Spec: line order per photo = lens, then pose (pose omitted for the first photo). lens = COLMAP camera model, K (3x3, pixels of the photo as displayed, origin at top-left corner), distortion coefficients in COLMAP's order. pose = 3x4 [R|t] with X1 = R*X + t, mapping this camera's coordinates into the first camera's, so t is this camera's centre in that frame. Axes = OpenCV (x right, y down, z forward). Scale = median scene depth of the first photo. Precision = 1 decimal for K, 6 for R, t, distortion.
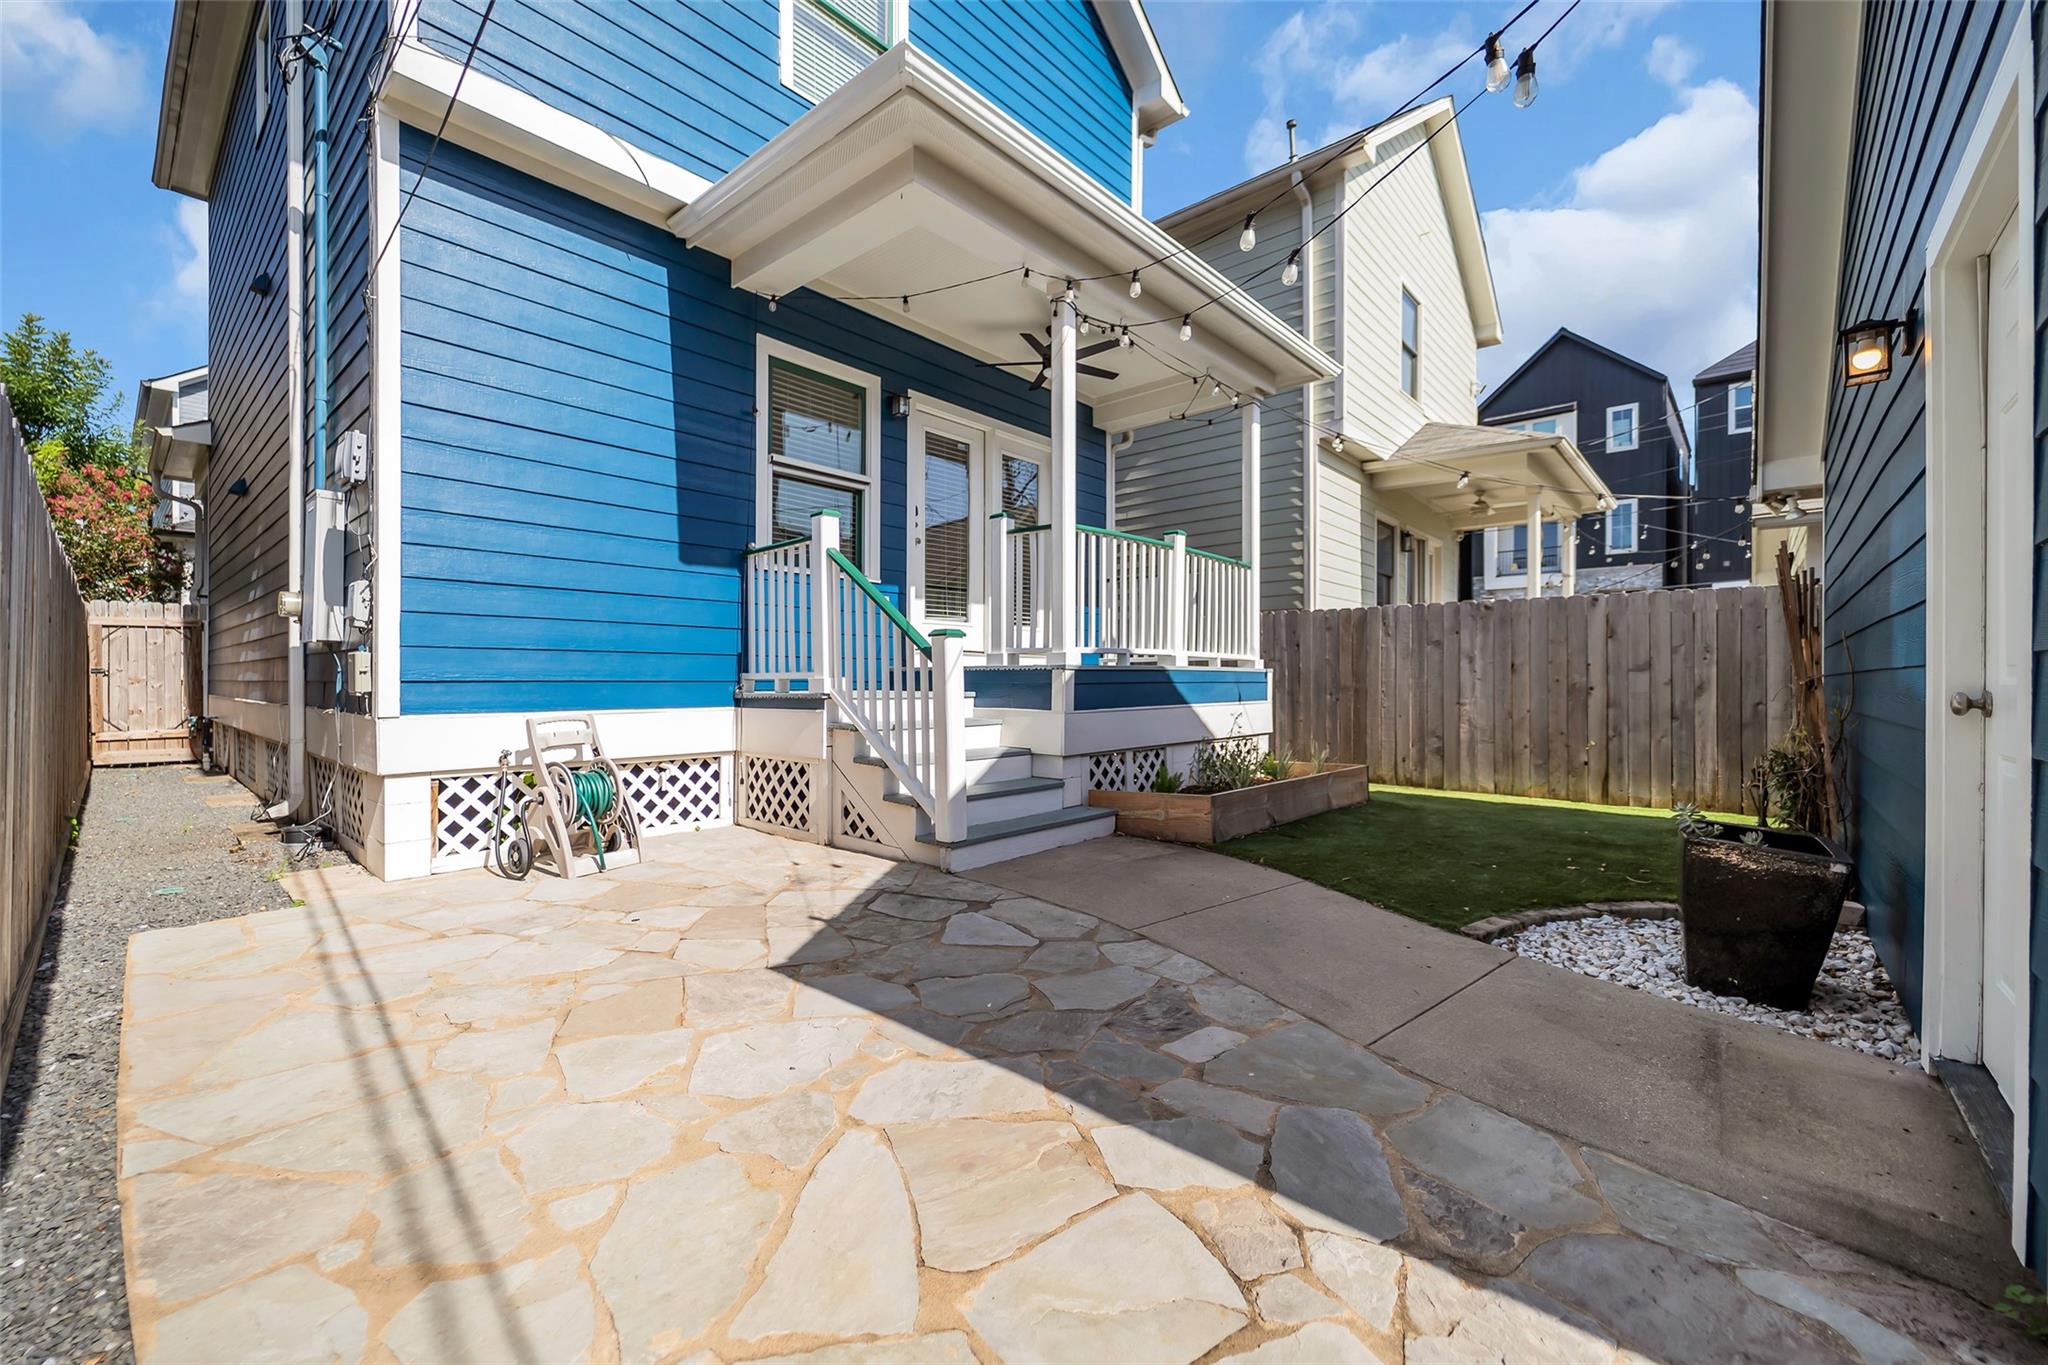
lens RADIAL K [[825.4, 0, 1007.6], [0, 825.4, 681.1], [0, 0, 1]] dist [0.003417, -0.000175]
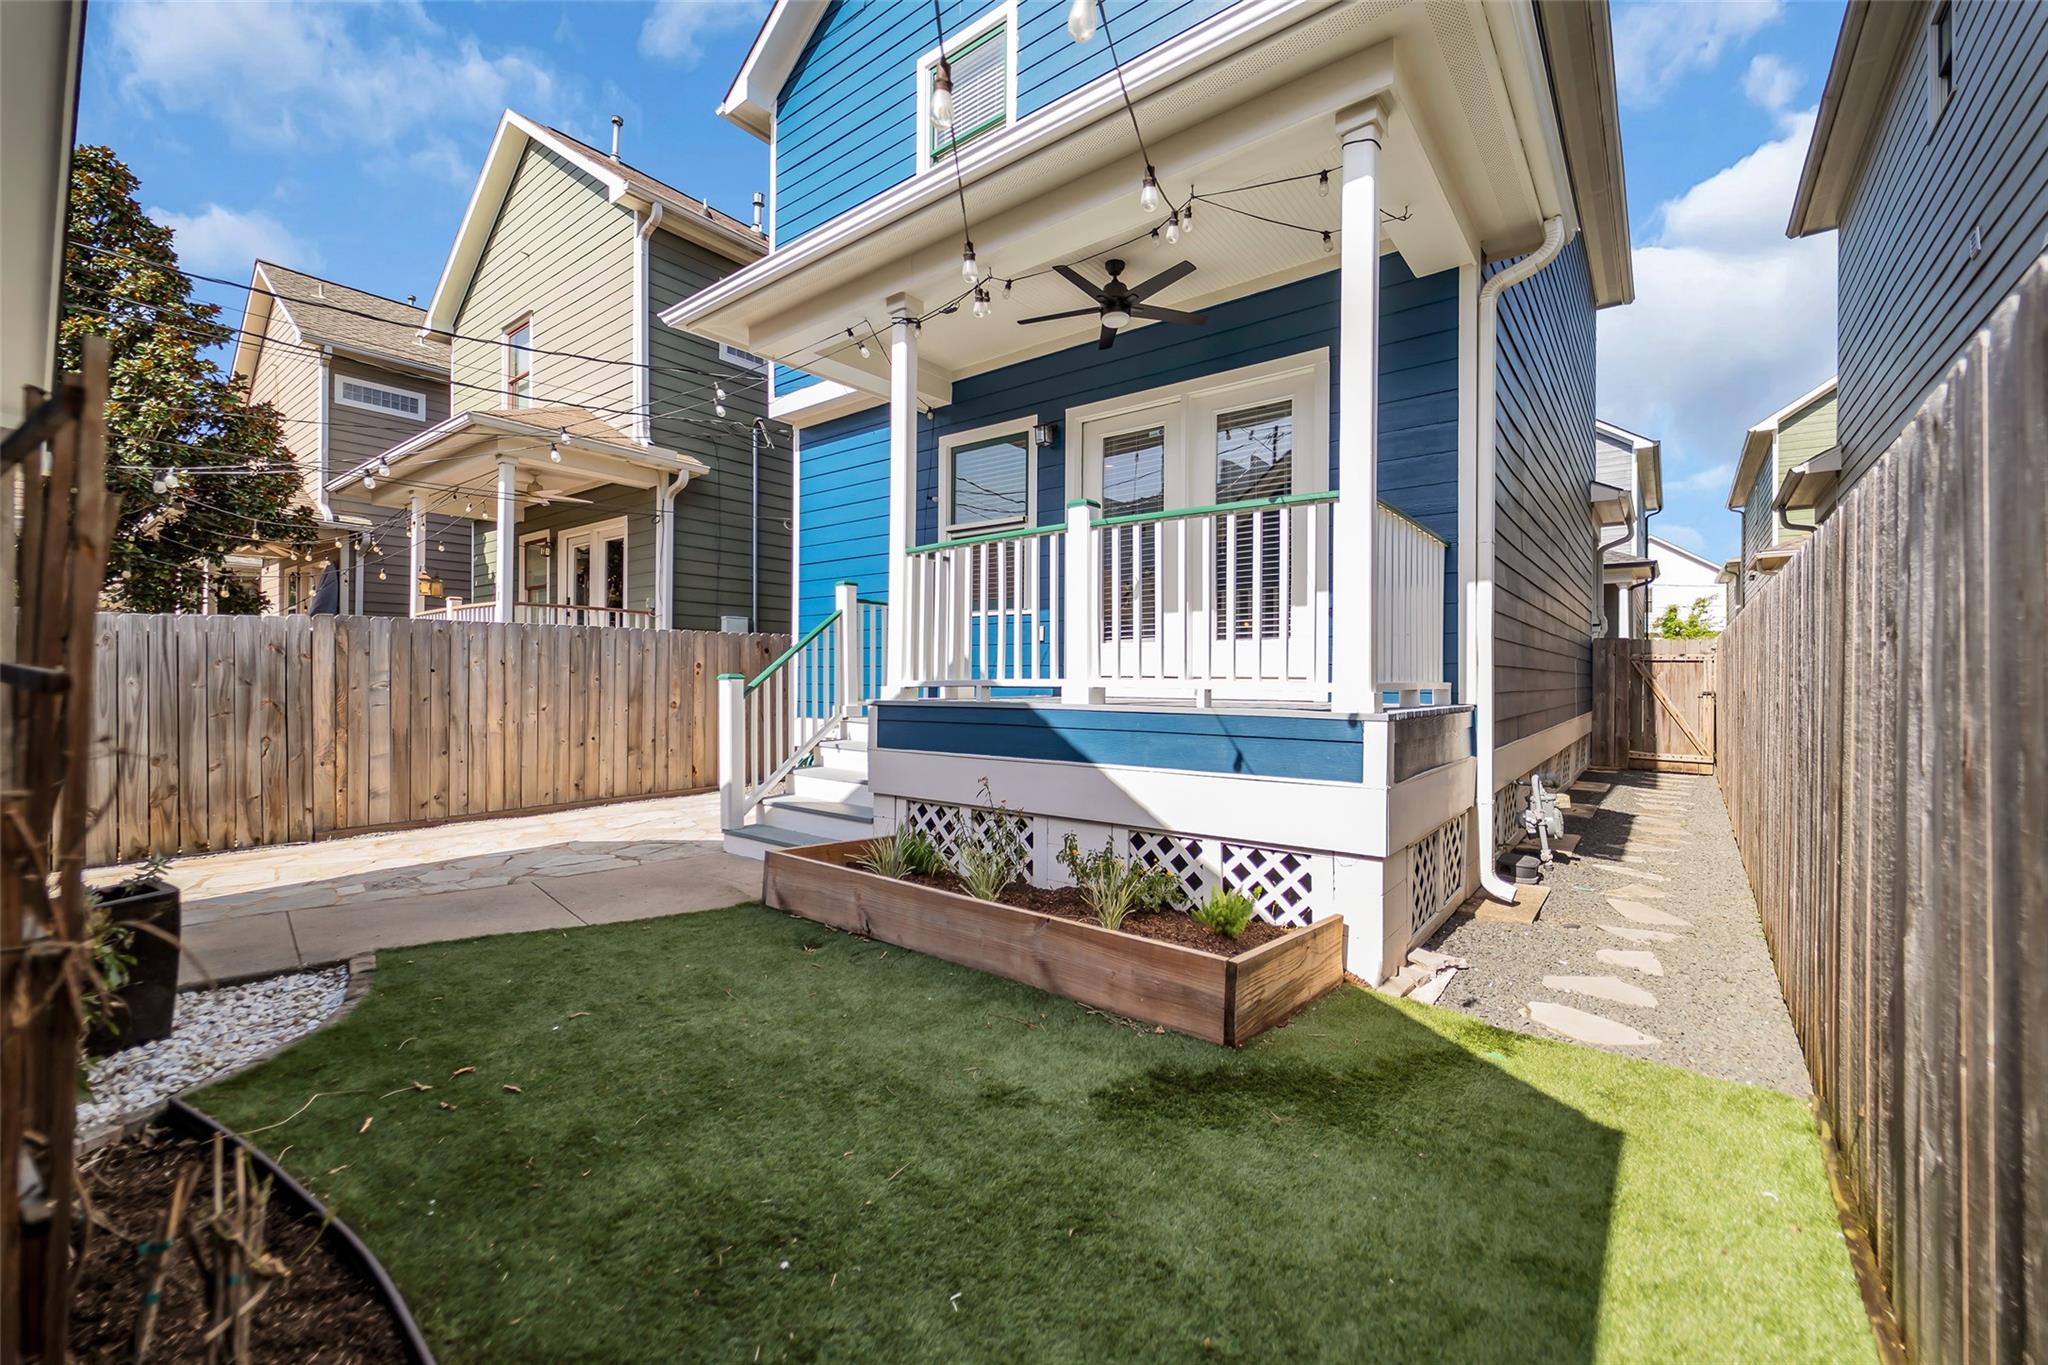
lens RADIAL K [[825.4, 0, 1021.2], [0, 825.4, 680.6], [0, 0, 1]] dist [0.003417, -0.000175]
pose [[0.063598, 0.005411, -0.997961, 1.053312], [-0.005941, 0.999970, 0.005044, -0.048259], [0.997958, 0.005608, 0.063628, 1.102038]]
